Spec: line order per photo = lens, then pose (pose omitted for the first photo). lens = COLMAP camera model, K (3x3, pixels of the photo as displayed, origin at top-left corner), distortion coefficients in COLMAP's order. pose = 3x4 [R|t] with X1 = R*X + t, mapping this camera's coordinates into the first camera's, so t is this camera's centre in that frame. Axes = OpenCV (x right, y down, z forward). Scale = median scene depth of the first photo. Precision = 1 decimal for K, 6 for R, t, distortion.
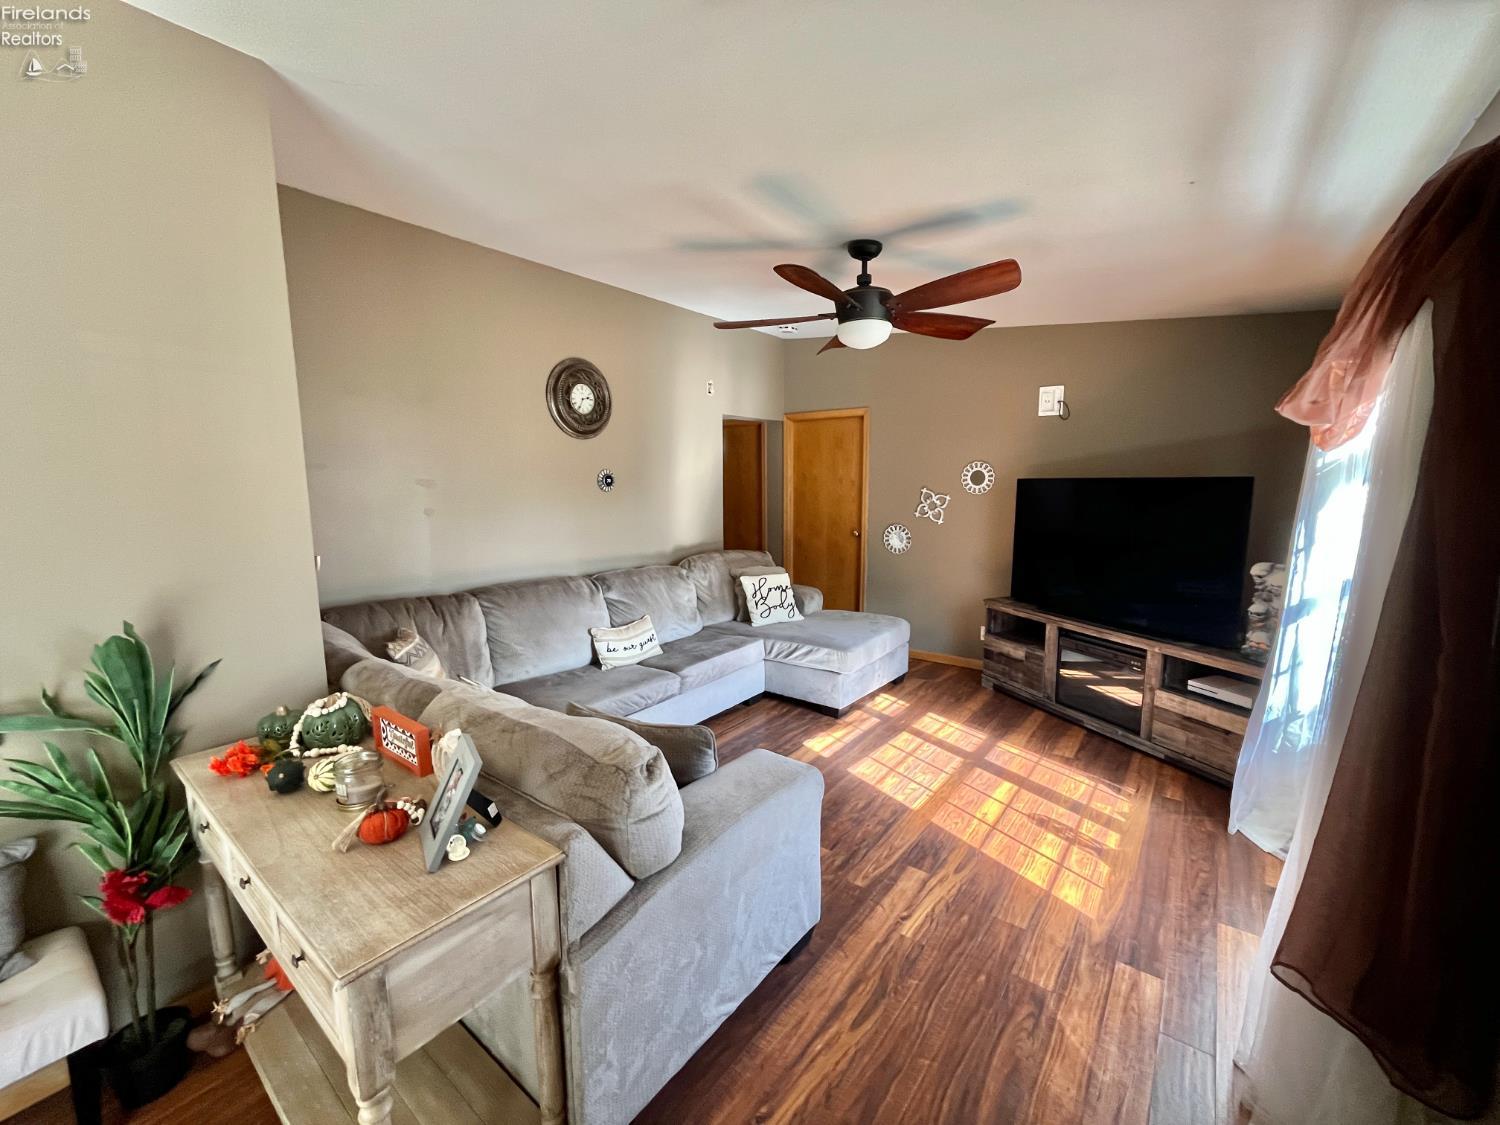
lens RADIAL K [[609.7, 0, 751.9], [0, 609.7, 561.2], [0, 0, 1]] dist [0.000408, -0.000348]
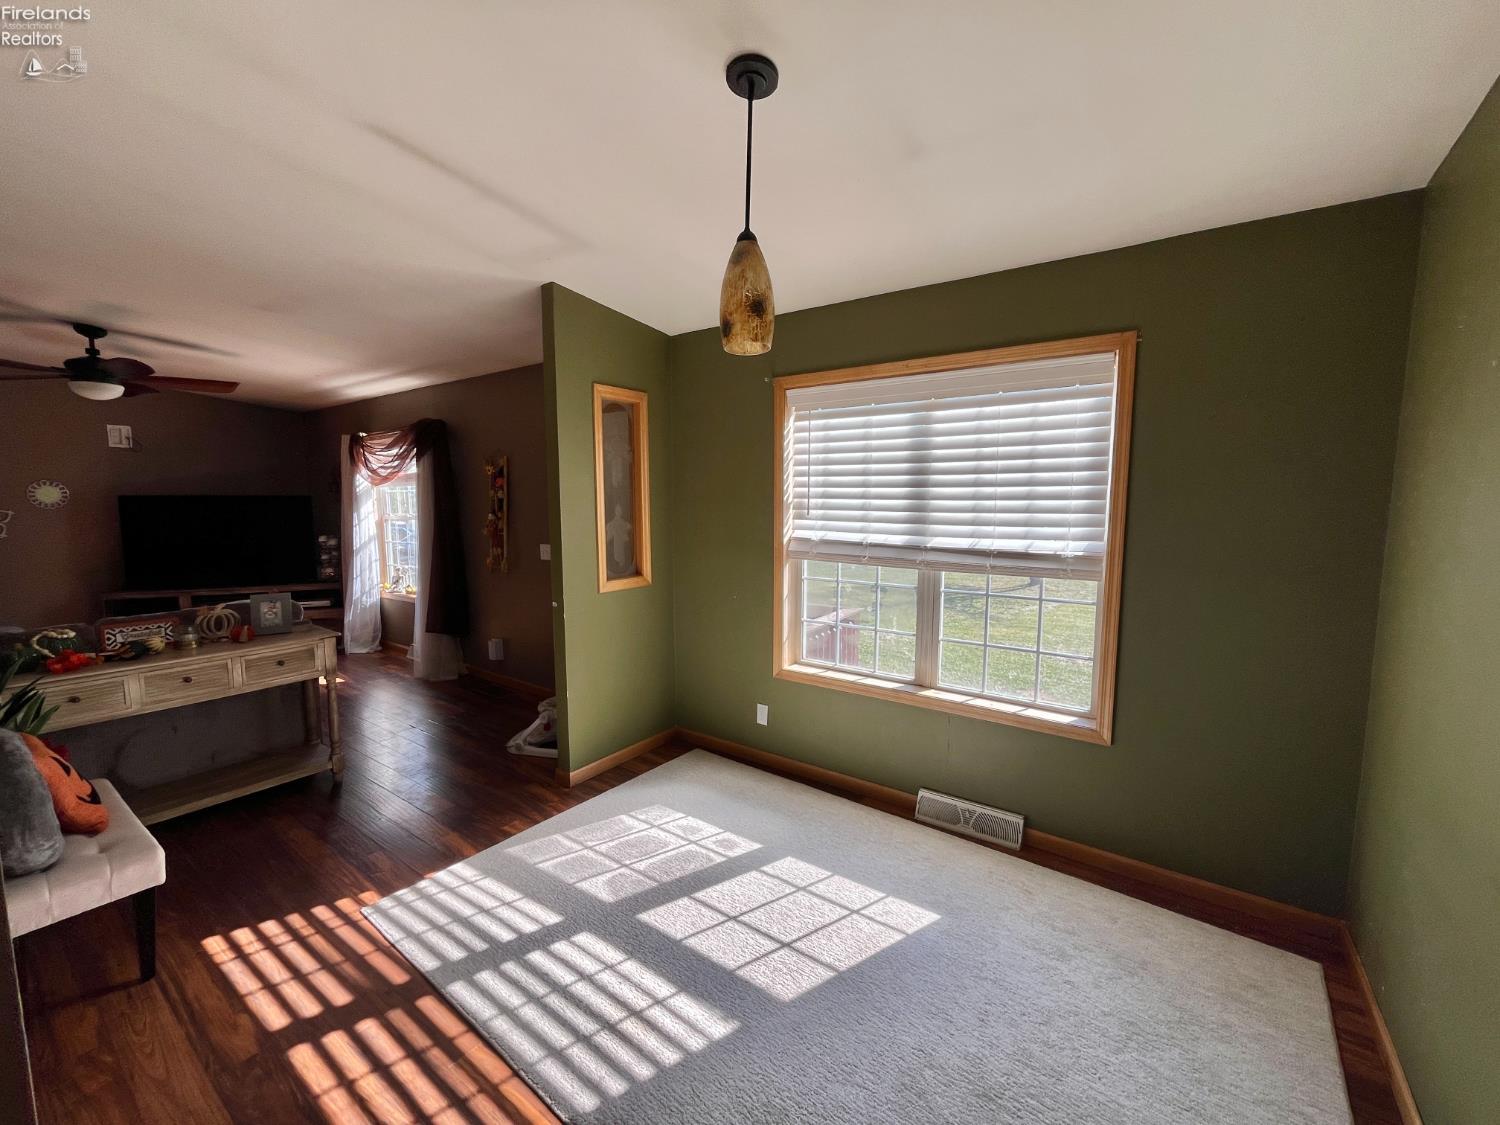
lens RADIAL K [[609.7, 0, 749.4], [0, 609.7, 561.5], [0, 0, 1]] dist [0.000408, -0.000348]
pose [[-0.023763, -0.094942, 0.995199, -0.860087], [0.135821, 0.985944, 0.097302, 0.056709], [-0.990448, 0.137482, -0.010534, -0.279530]]
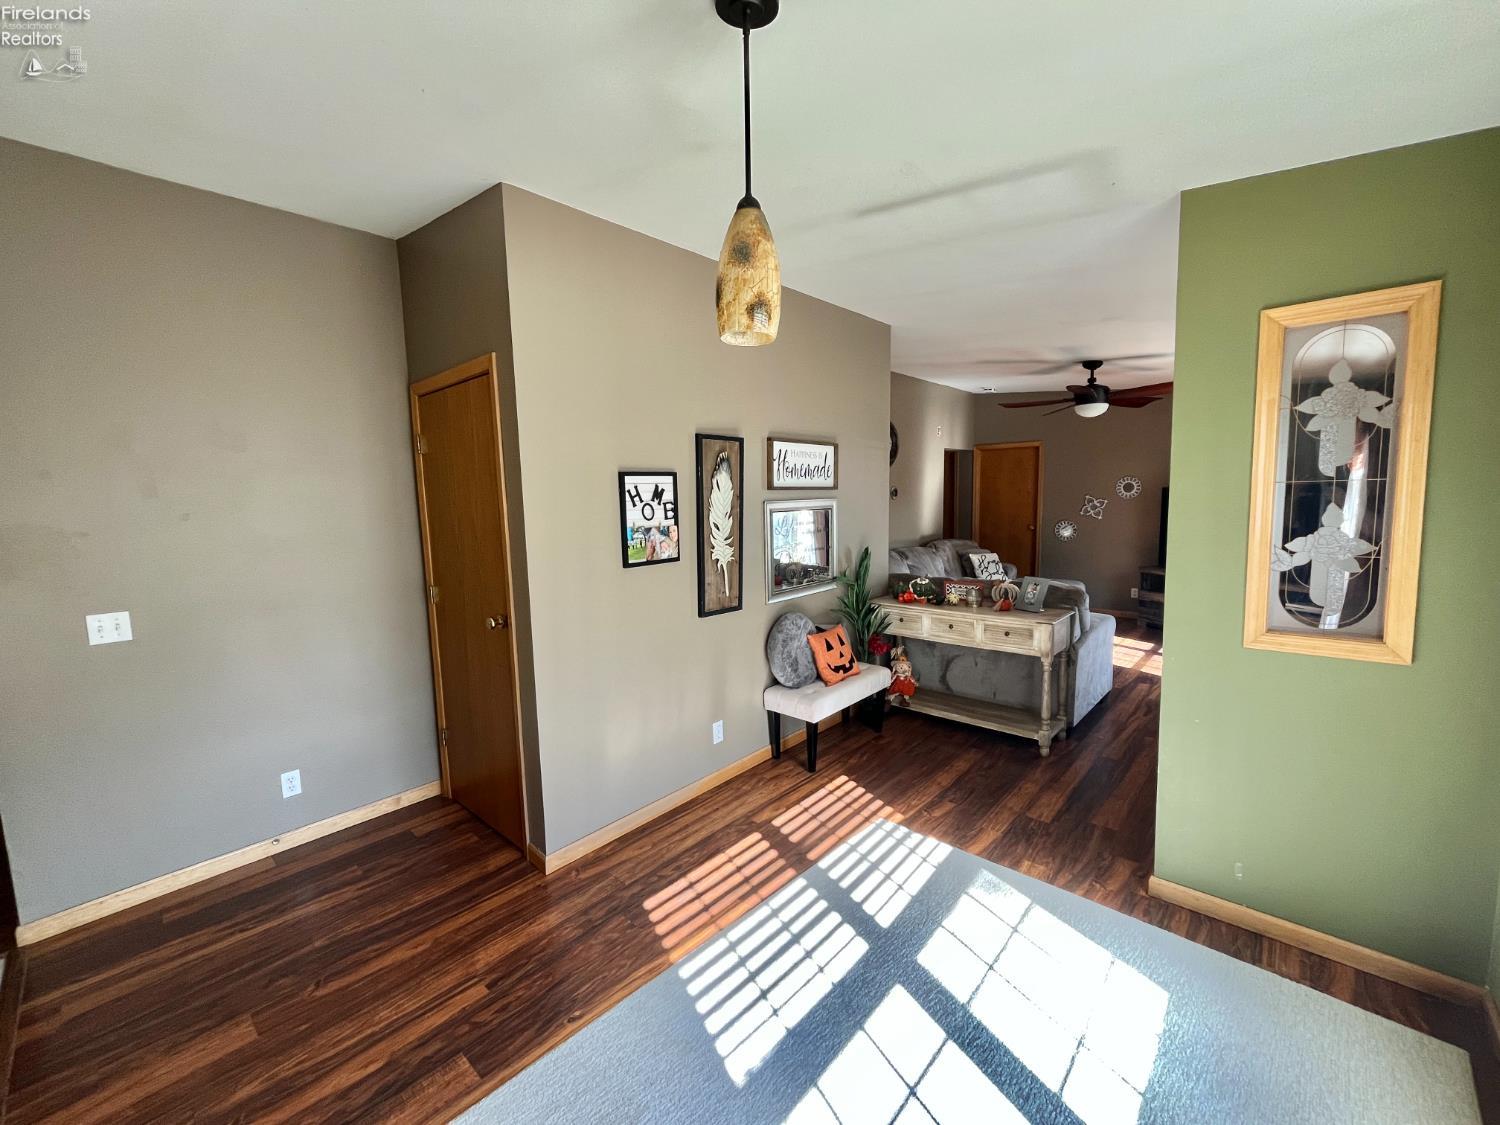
lens RADIAL K [[609.7, 0, 744.1], [0, 609.7, 561.9], [0, 0, 1]] dist [0.000408, -0.000348]
pose [[0.995763, -0.005783, -0.091770, -0.459367], [0.003309, 0.999628, -0.027090, 0.087541], [0.091893, 0.026671, 0.995412, -0.604385]]
